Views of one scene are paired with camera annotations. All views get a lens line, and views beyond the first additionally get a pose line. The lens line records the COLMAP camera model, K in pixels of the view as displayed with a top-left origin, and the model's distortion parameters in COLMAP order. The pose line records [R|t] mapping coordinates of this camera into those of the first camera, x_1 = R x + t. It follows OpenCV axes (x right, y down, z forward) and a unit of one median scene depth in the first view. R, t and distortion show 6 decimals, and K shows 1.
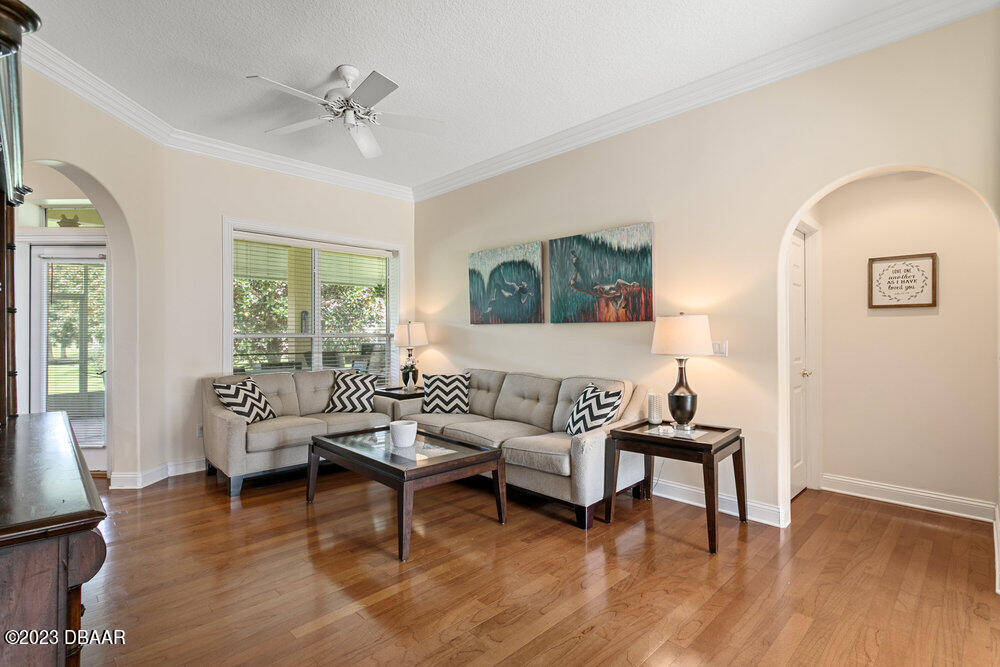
lens RADIAL K [[476.8, 0, 503.2], [0, 476.8, 320.2], [0, 0, 1]] dist [0.010293, -0.000978]
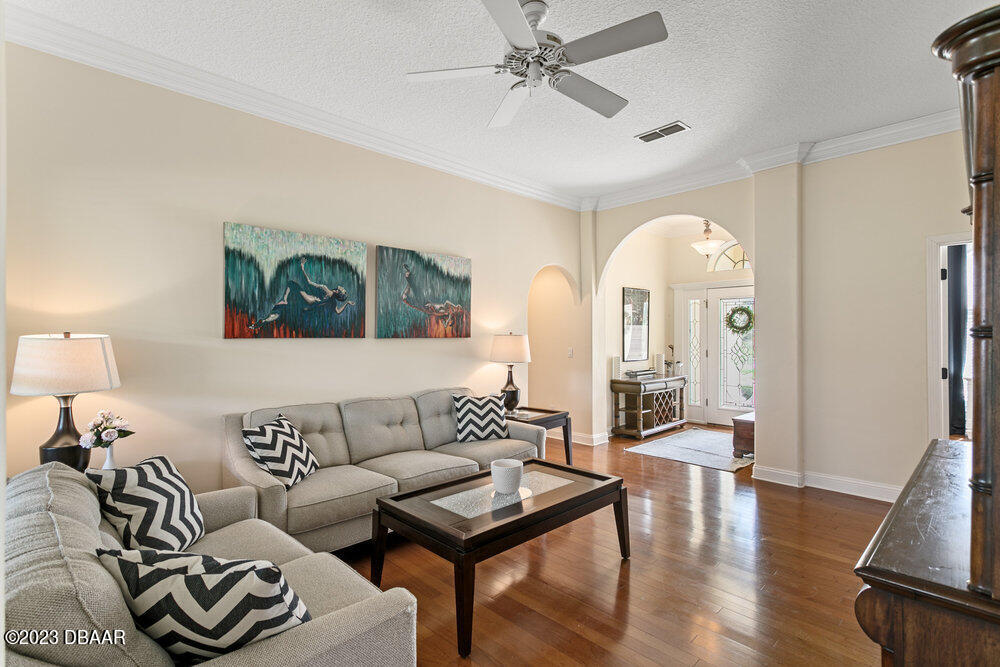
lens RADIAL K [[476.8, 0, 501.7], [0, 476.8, 333.2], [0, 0, 1]] dist [0.010293, -0.000978]
pose [[0.020079, 0.032975, 0.999254, -0.841738], [0.002205, 0.999452, -0.033026, 0.028498], [-0.999796, 0.002867, 0.019996, 0.799786]]
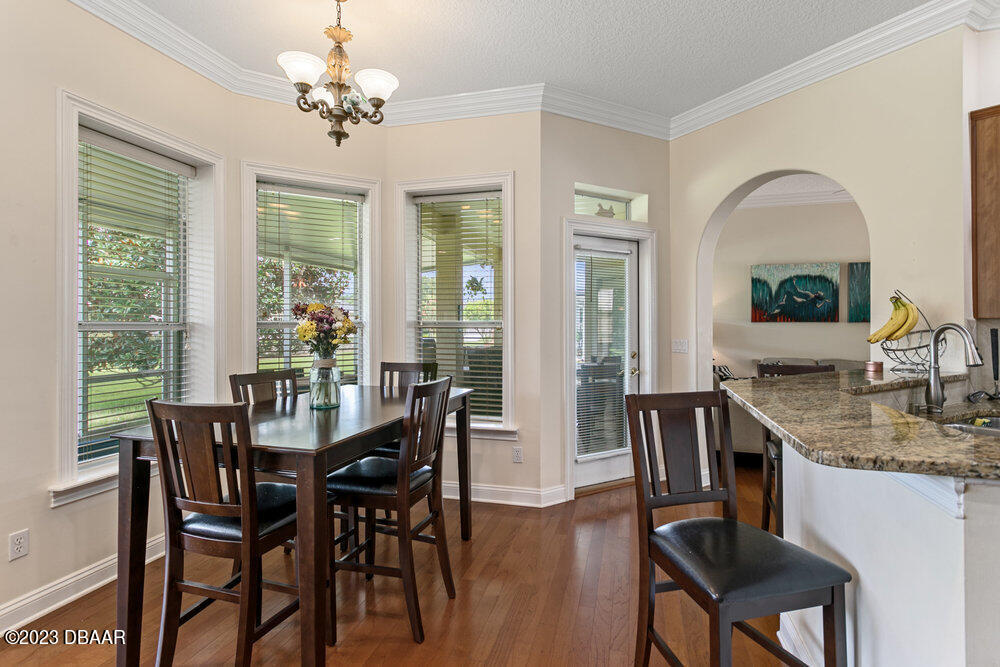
lens RADIAL K [[476.8, 0, 492.6], [0, 476.8, 321.3], [0, 0, 1]] dist [0.010293, -0.000978]
pose [[0.881907, 0.022381, 0.470891, -1.584189], [-0.017314, 0.999736, -0.015090, 0.046281], [-0.471105, 0.005155, 0.882062, 0.268834]]
